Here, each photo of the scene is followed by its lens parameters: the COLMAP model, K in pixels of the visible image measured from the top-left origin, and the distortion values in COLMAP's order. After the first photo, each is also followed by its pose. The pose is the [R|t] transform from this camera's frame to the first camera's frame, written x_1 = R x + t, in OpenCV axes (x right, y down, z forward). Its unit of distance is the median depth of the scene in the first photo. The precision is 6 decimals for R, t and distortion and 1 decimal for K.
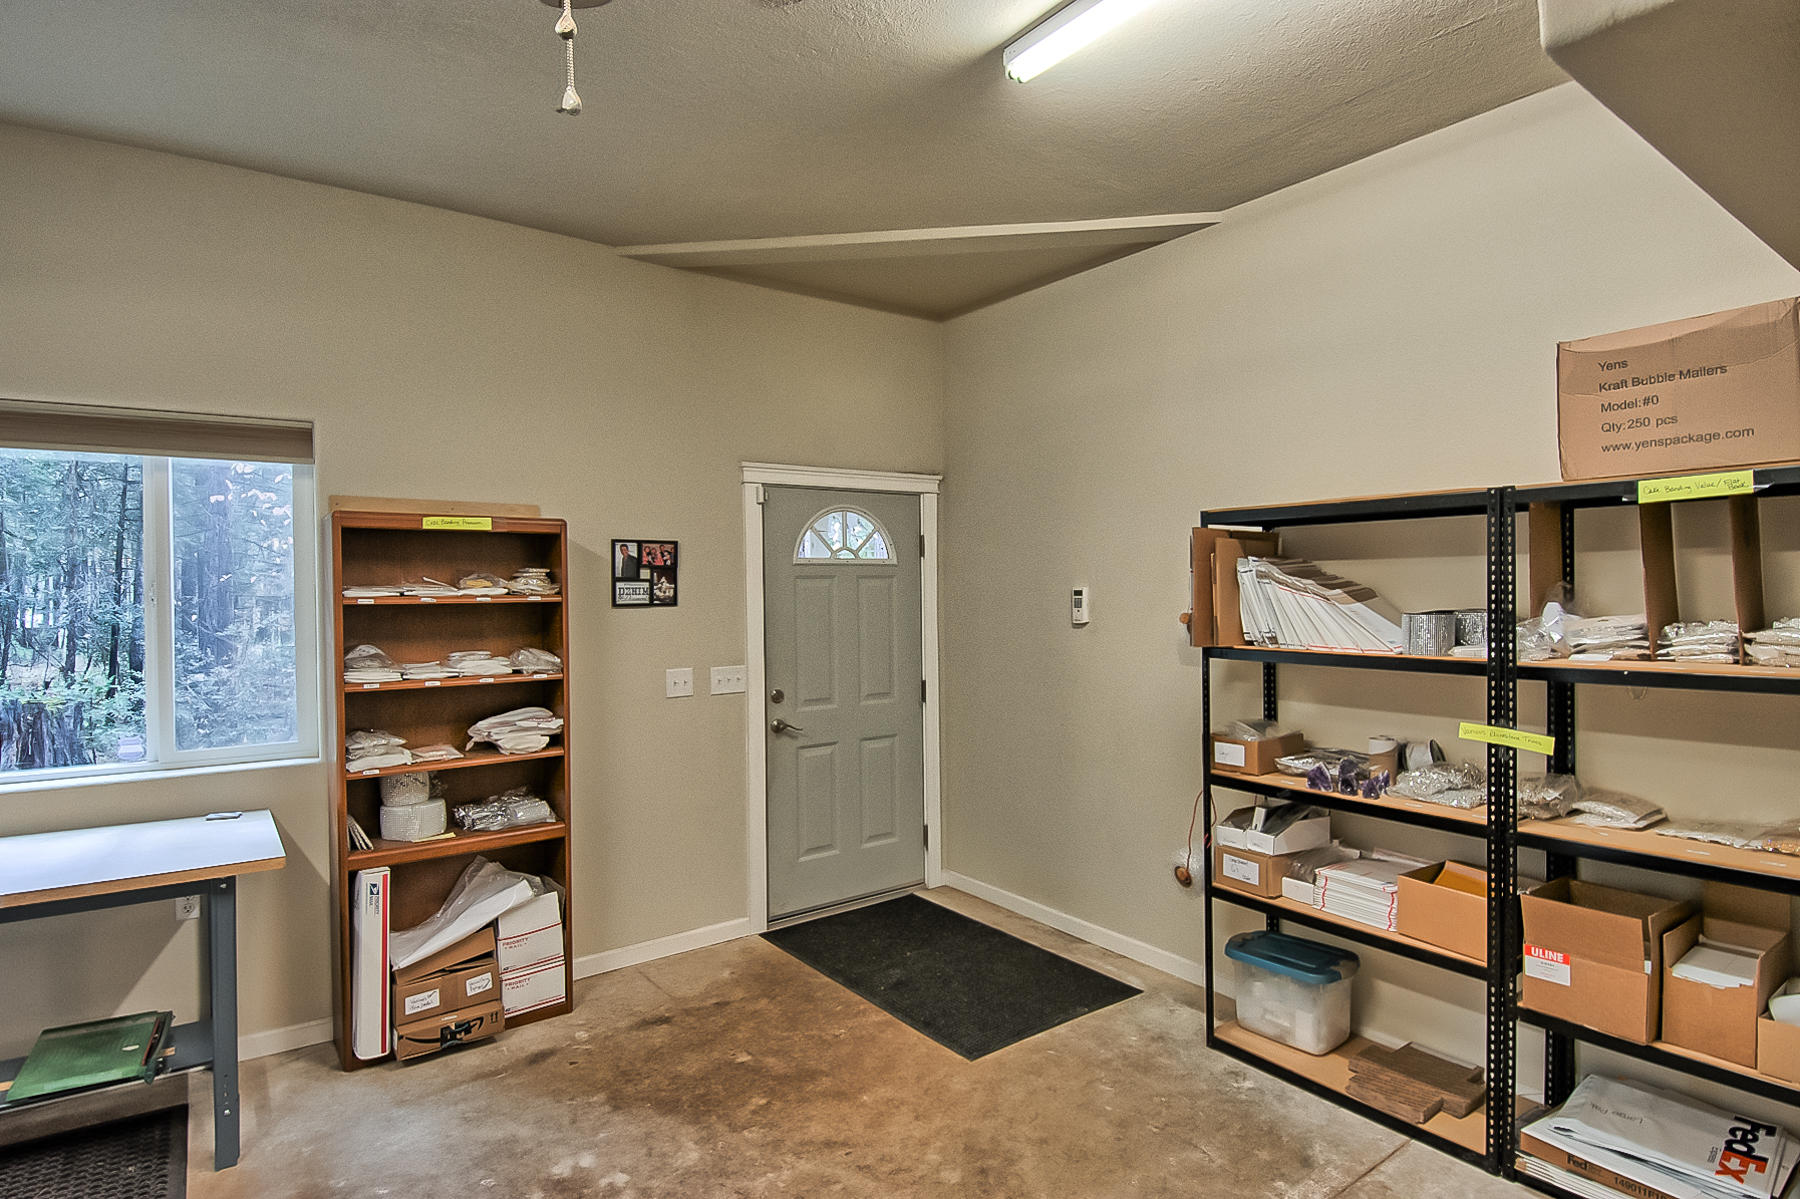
lens RADIAL K [[972.8, 0, 914.2], [0, 972.8, 605.0], [0, 0, 1]] dist [0.054840, -0.000018]
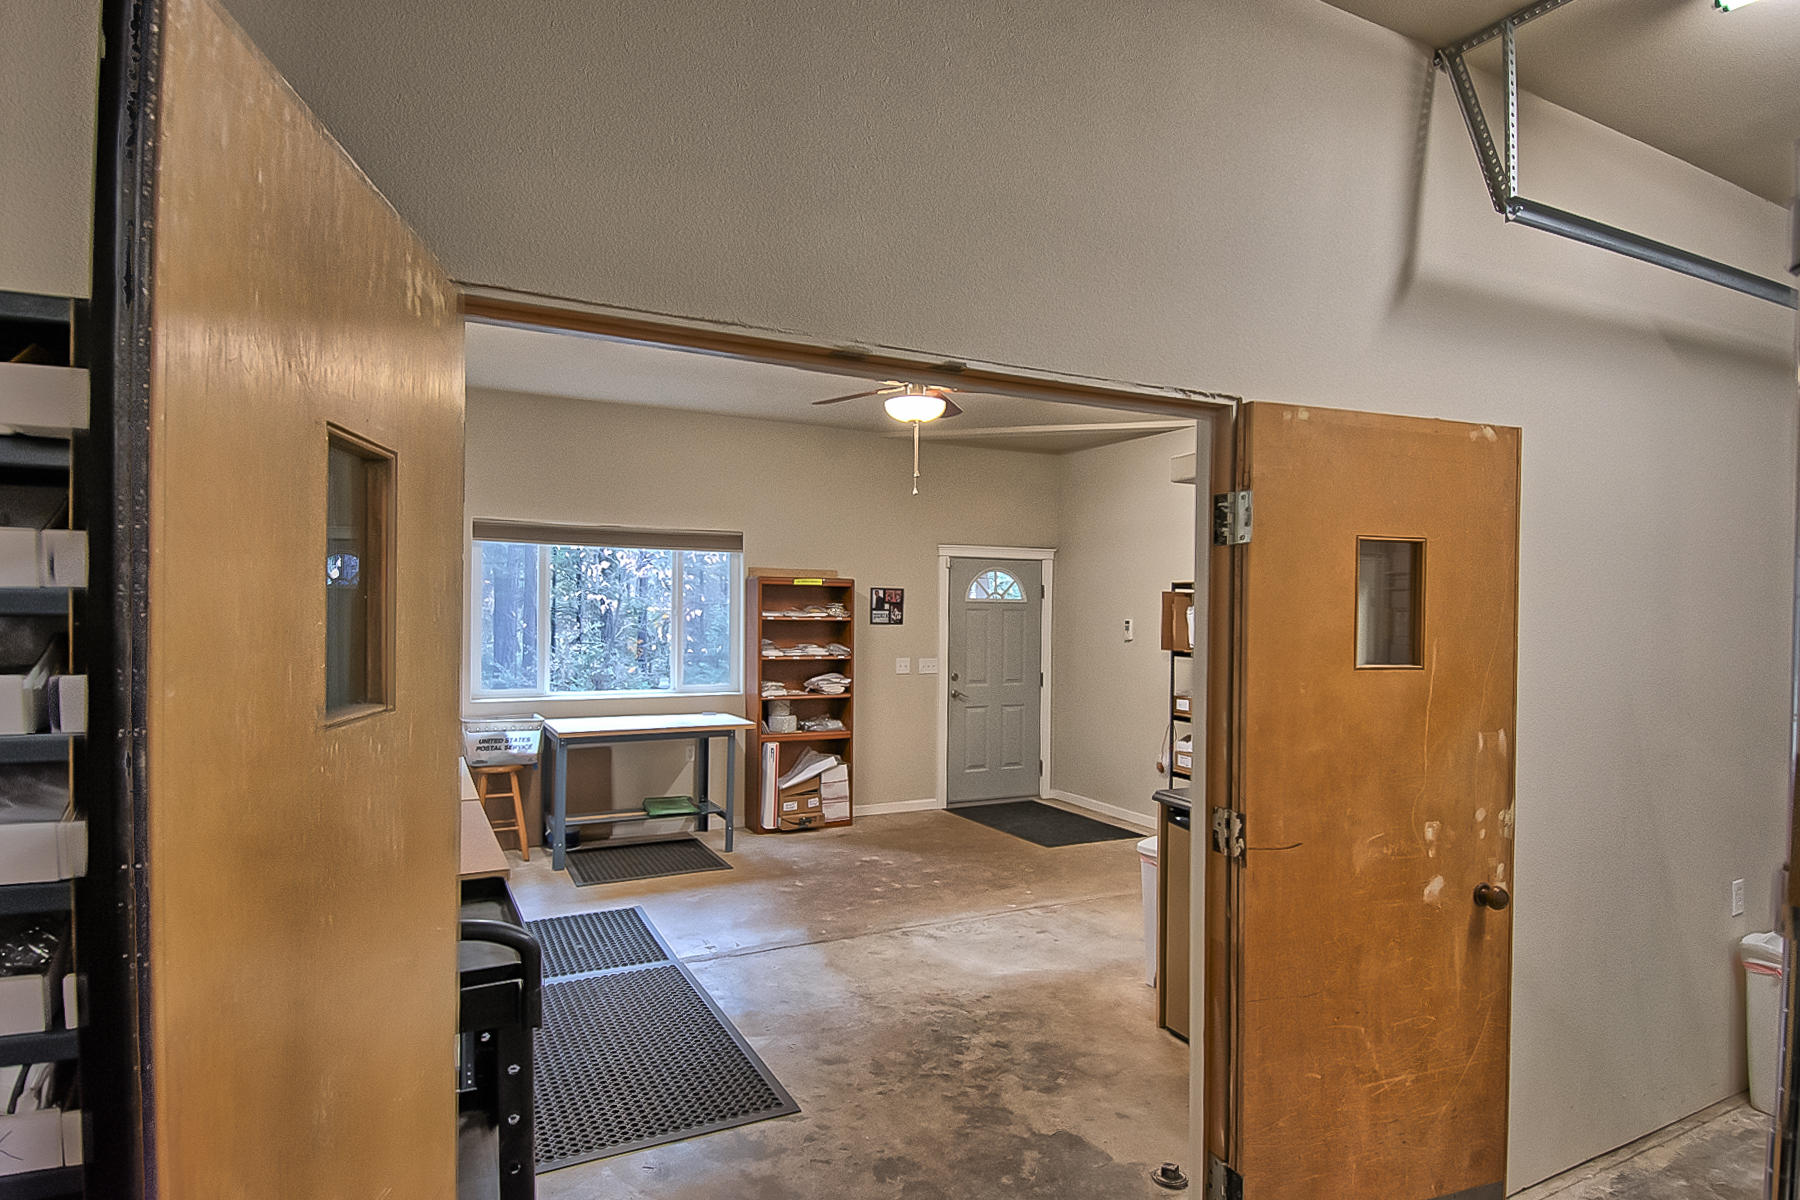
lens RADIAL K [[972.8, 0, 914.2], [0, 972.8, 605.5], [0, 0, 1]] dist [0.054840, -0.000018]
pose [[0.985216, 0.020619, -0.170069, 0.106273], [-0.024620, 0.999467, -0.021450, 0.005559], [0.169536, 0.025320, 0.985199, -0.950276]]
